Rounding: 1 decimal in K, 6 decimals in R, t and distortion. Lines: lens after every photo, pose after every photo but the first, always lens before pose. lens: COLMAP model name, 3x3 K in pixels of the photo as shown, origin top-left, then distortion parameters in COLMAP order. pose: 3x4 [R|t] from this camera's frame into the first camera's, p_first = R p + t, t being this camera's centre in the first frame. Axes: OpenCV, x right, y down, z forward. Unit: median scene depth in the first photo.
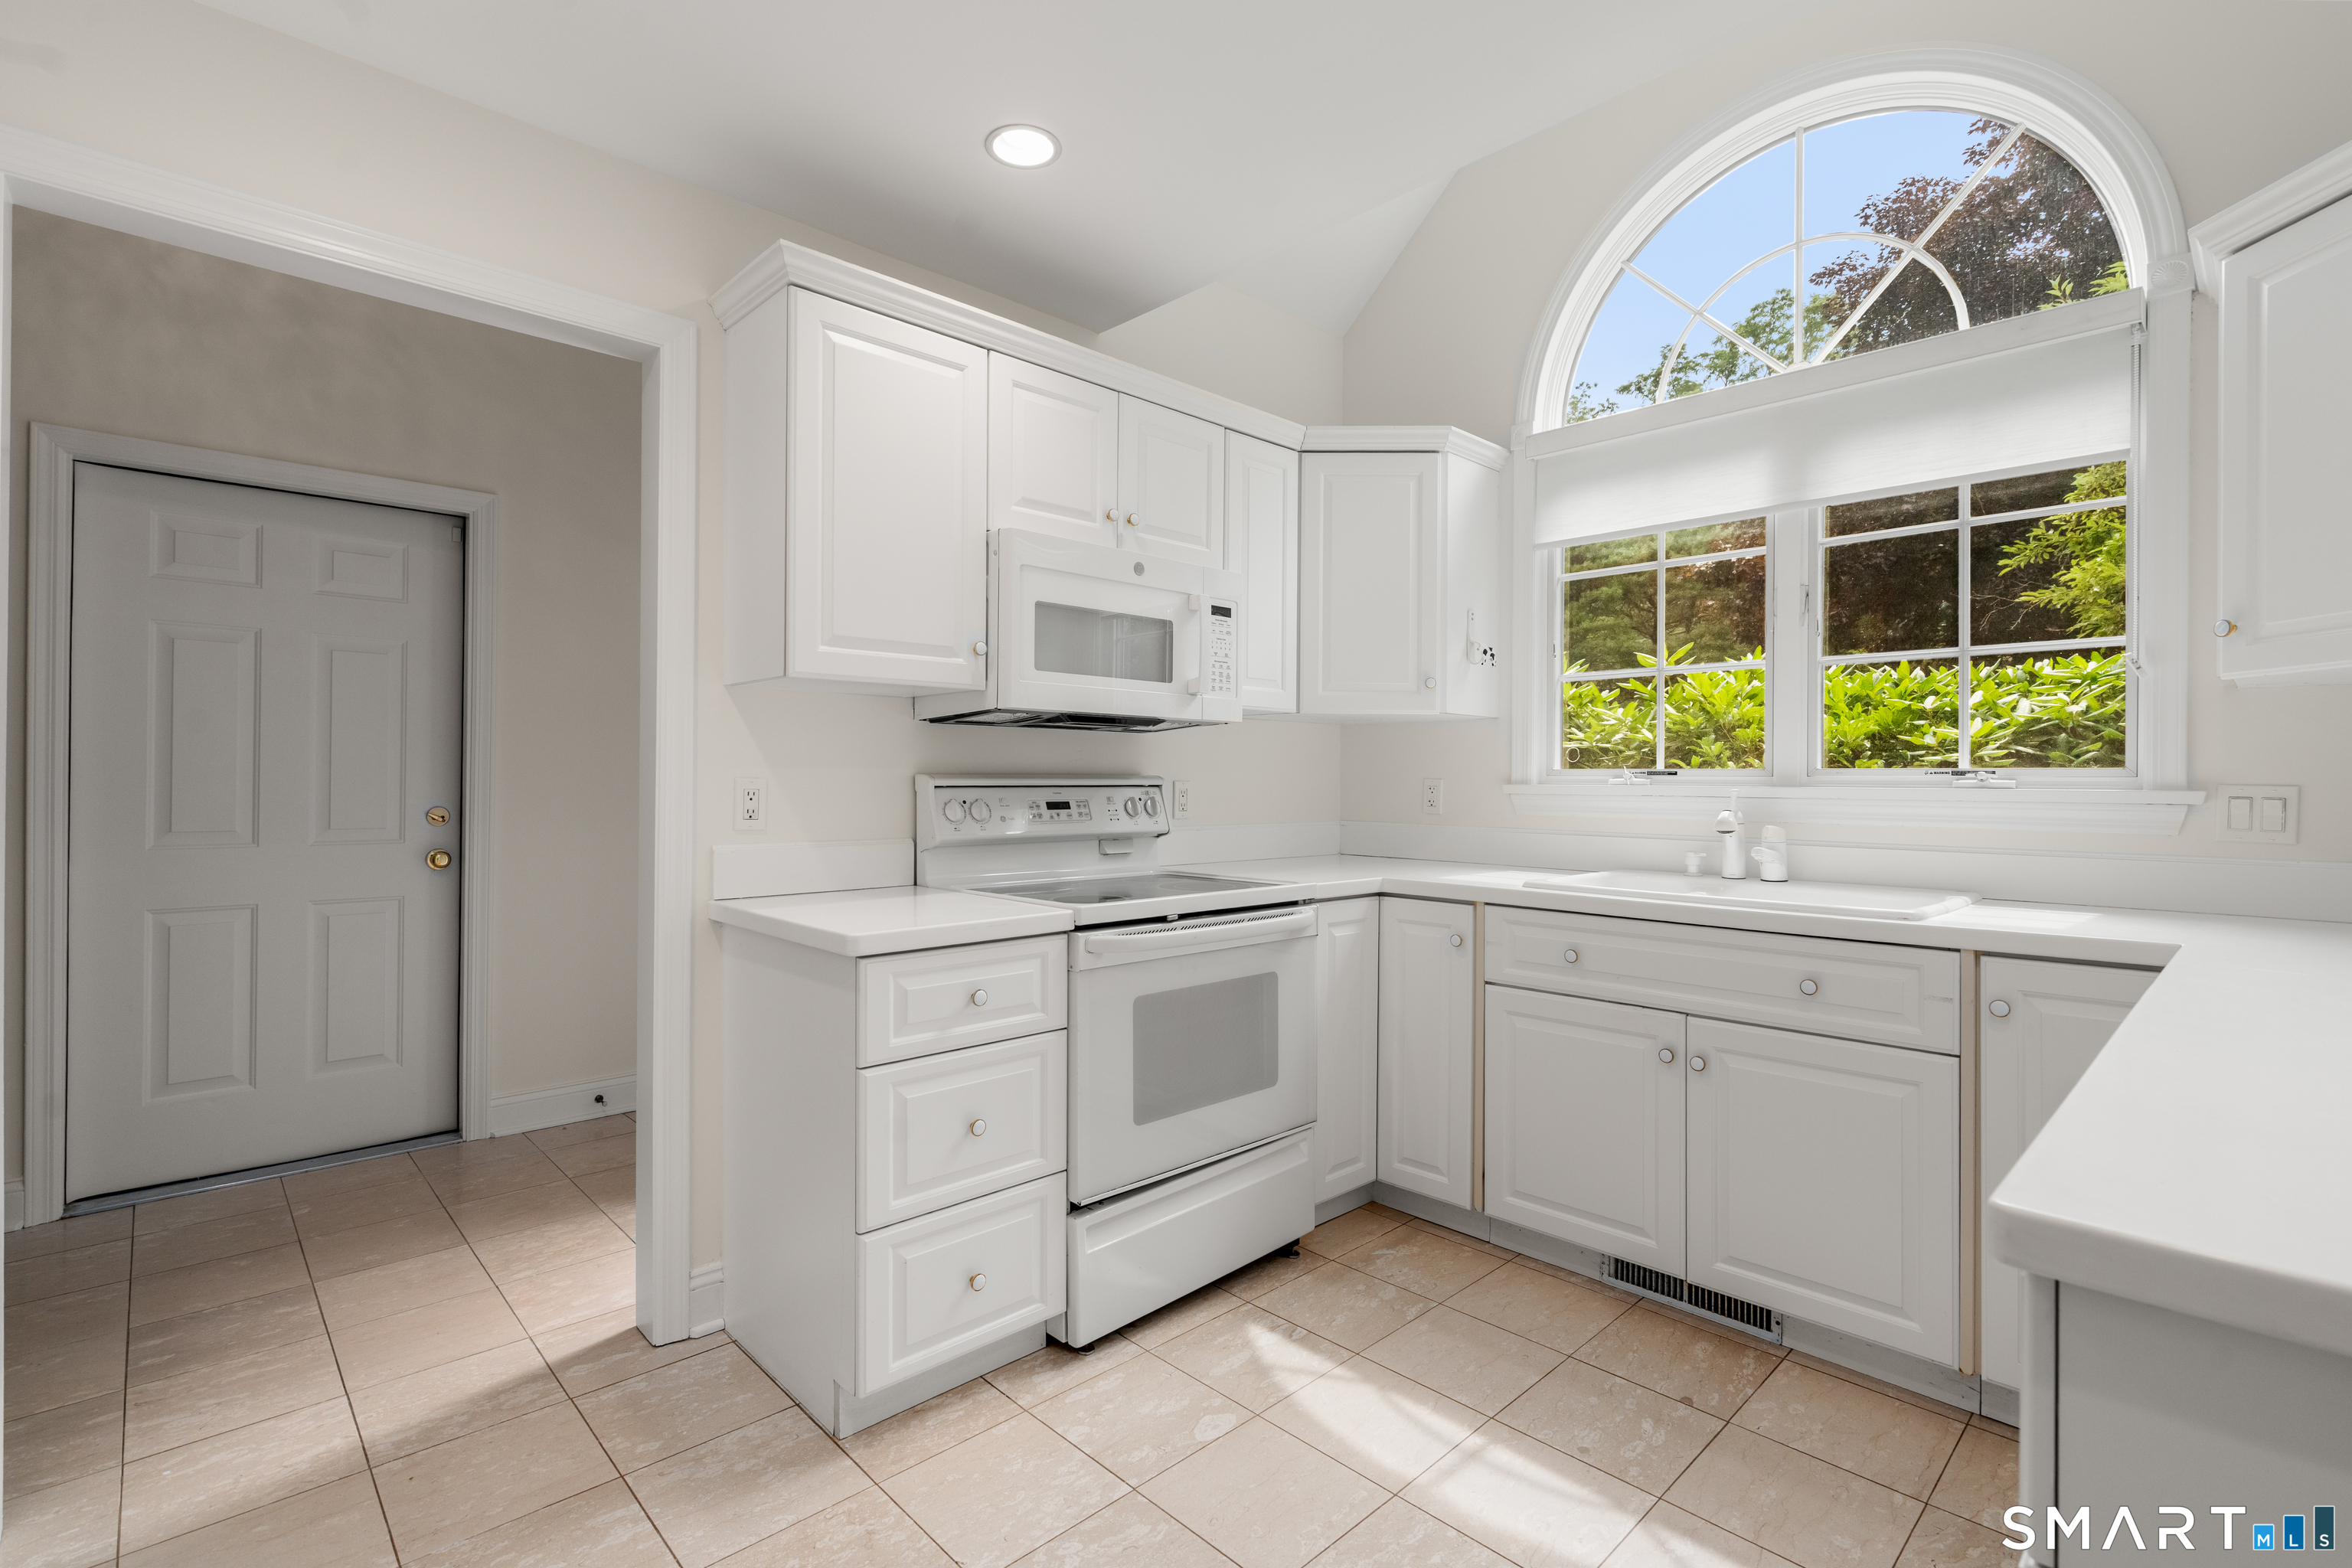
lens RADIAL K [[1060.2, 0, 1189.5], [0, 1060.2, 783.8], [0, 0, 1]] dist [-0.003609, 0.002192]
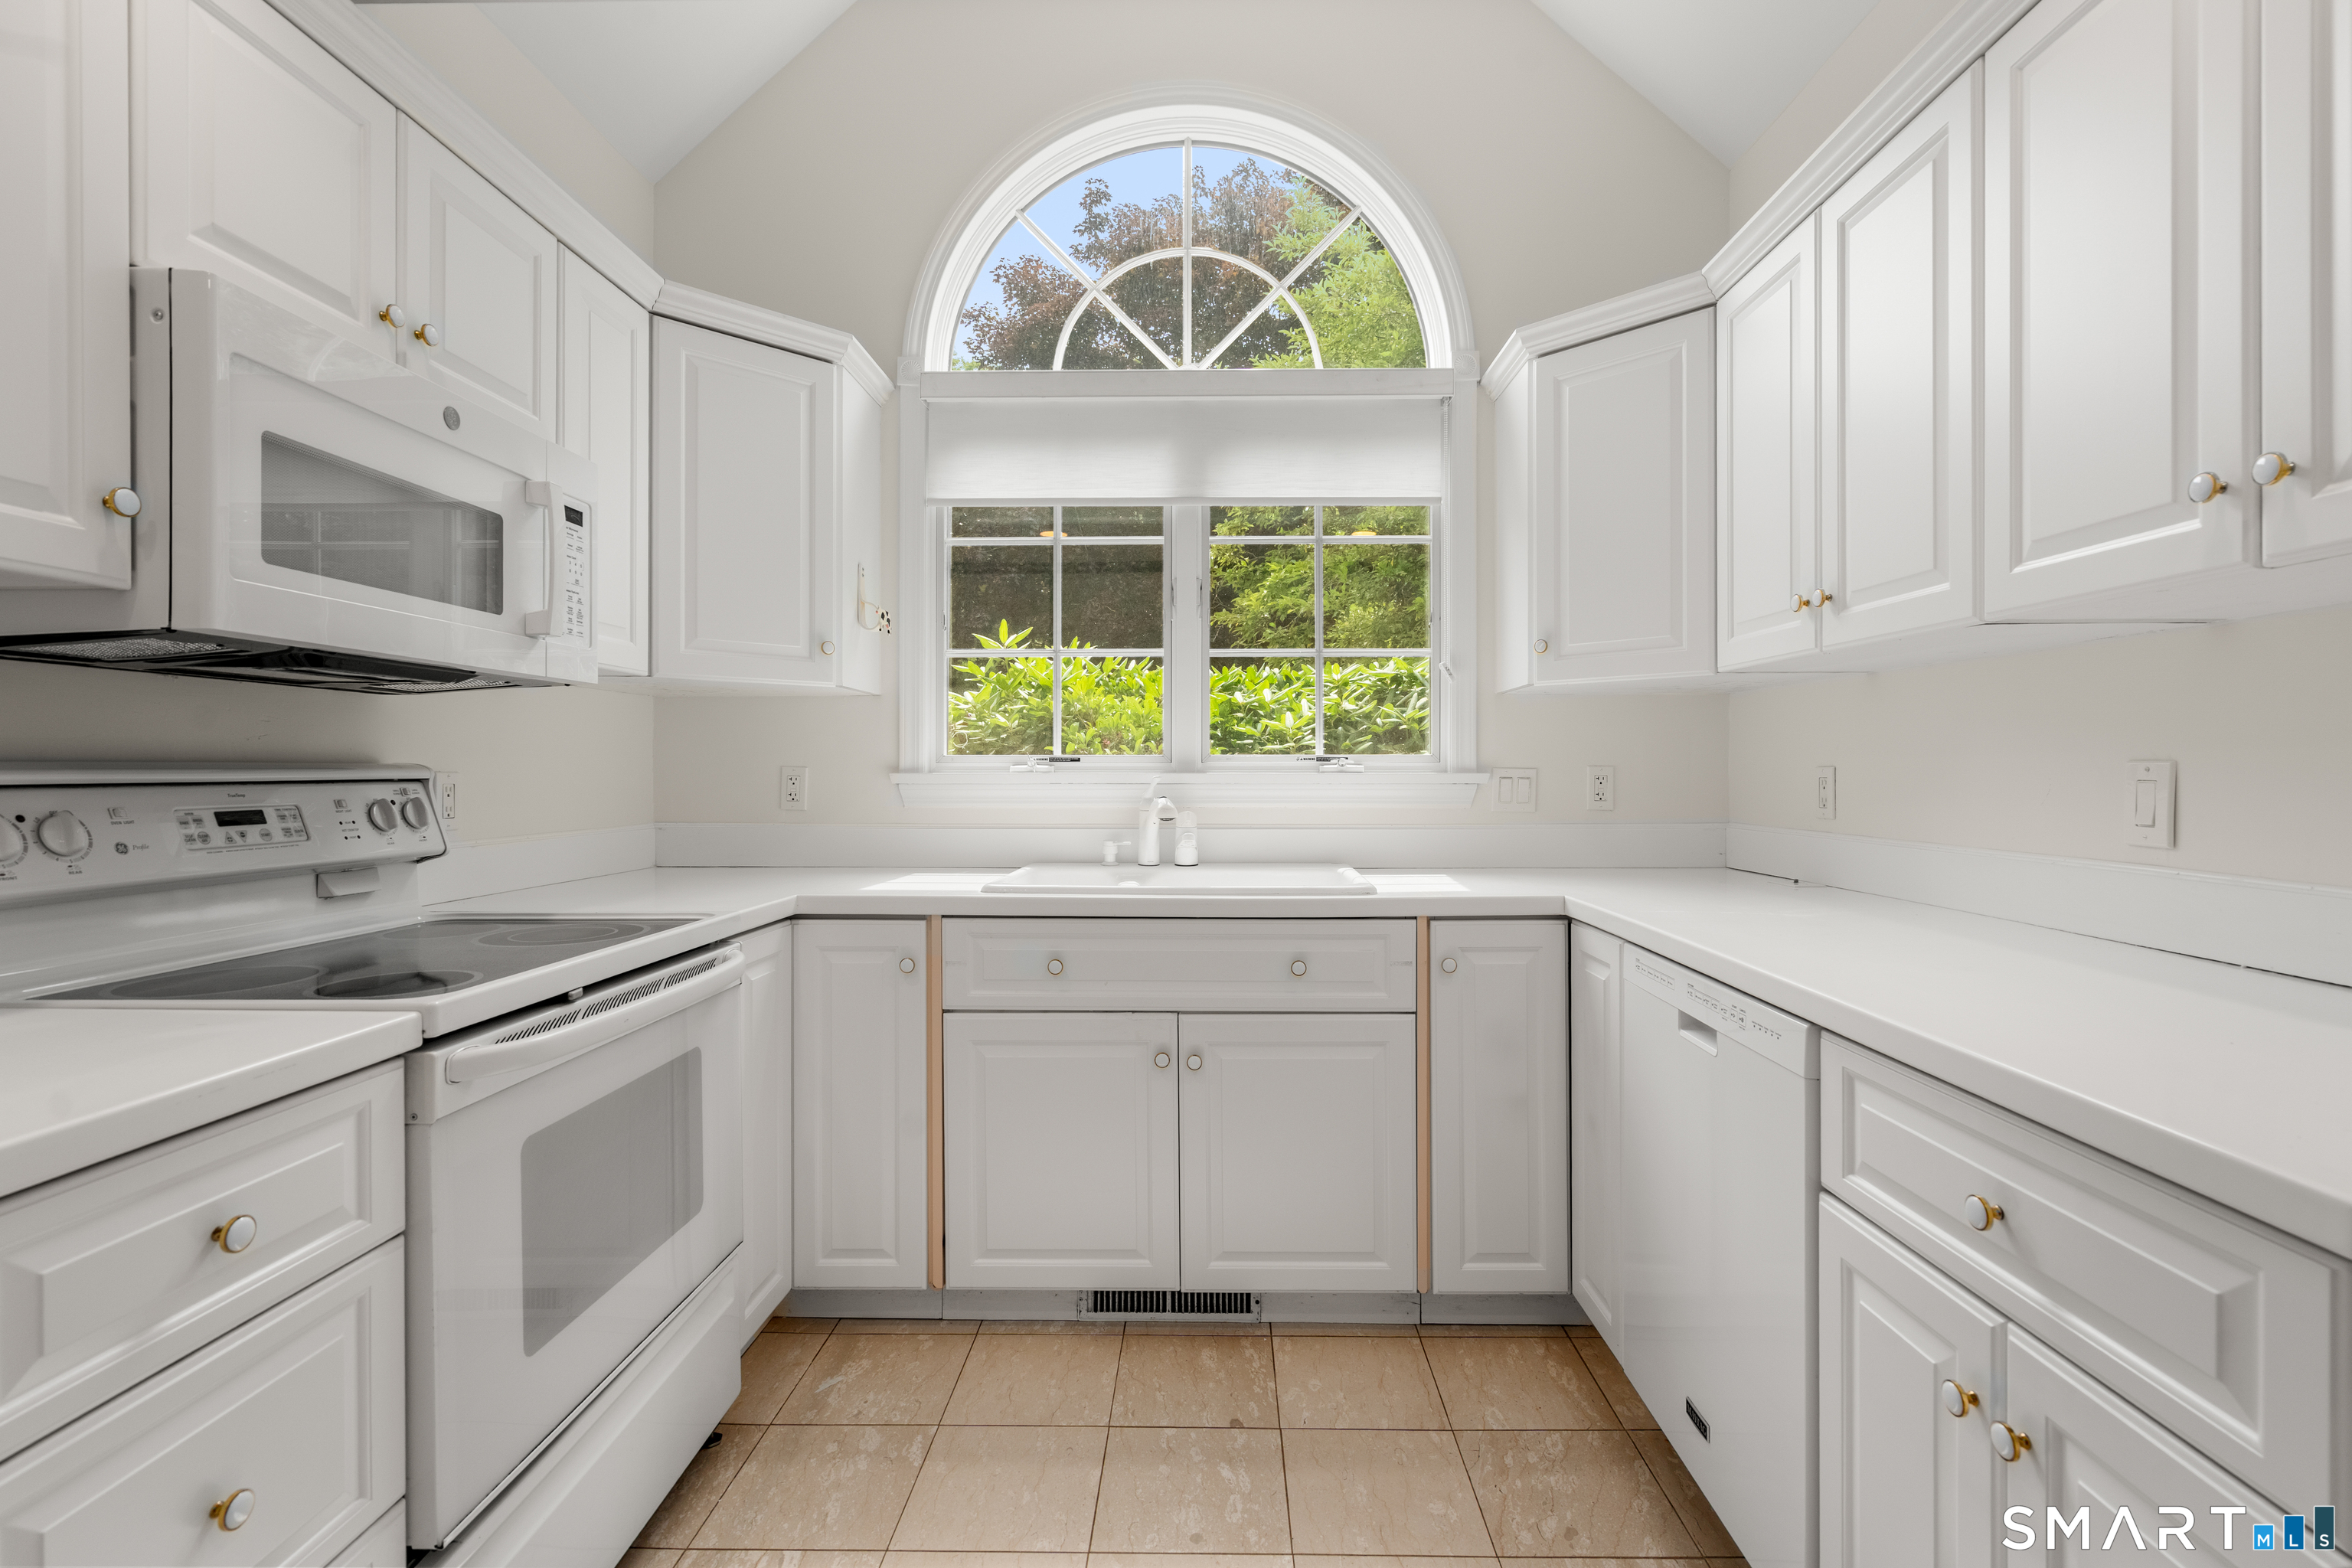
lens RADIAL K [[1060.2, 0, 1185.9], [0, 1060.2, 776.3], [0, 0, 1]] dist [-0.003609, 0.002192]
pose [[0.714495, -0.011017, 0.699553, -0.169575], [0.008548, 0.999939, 0.007017, -0.001144], [-0.699588, 0.000966, 0.714546, 0.279094]]
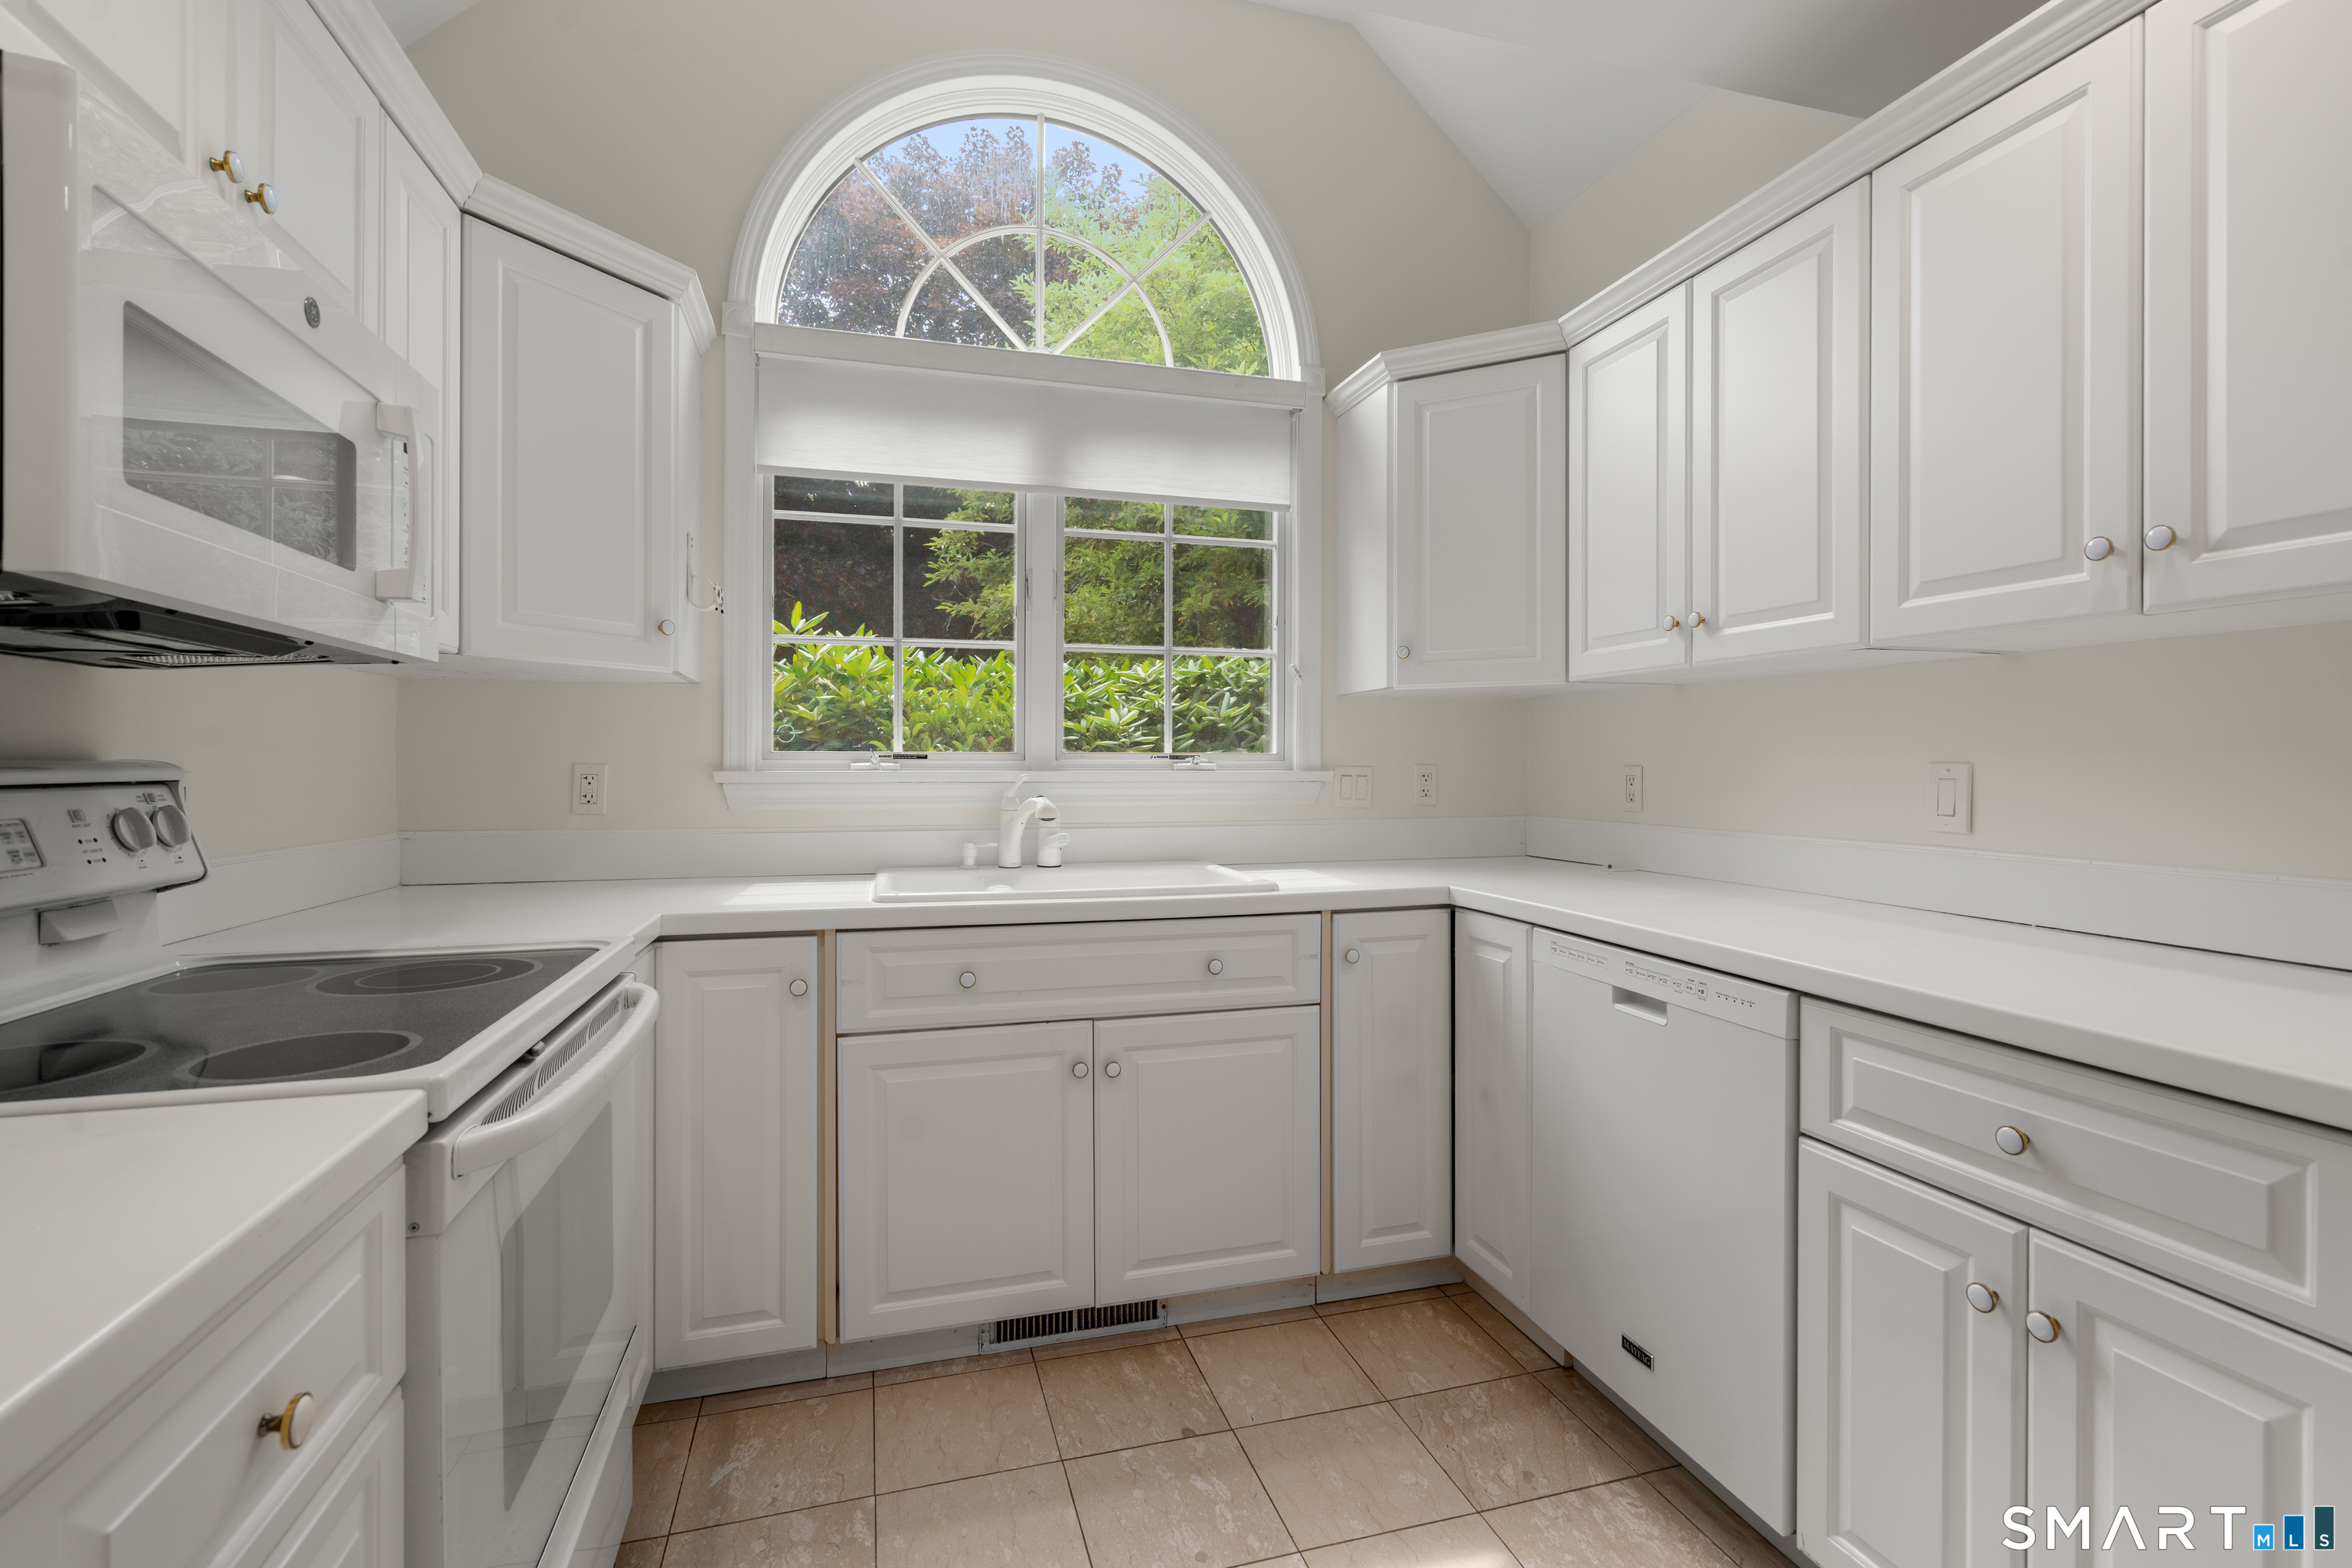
lens RADIAL K [[1060.2, 0, 1167.9], [0, 1060.2, 772.6], [0, 0, 1]] dist [-0.003609, 0.002192]
pose [[0.476069, -0.012435, 0.879320, -0.273685], [0.006232, 0.999923, 0.010766, -0.005725], [-0.879386, 0.000354, 0.476109, 0.448751]]
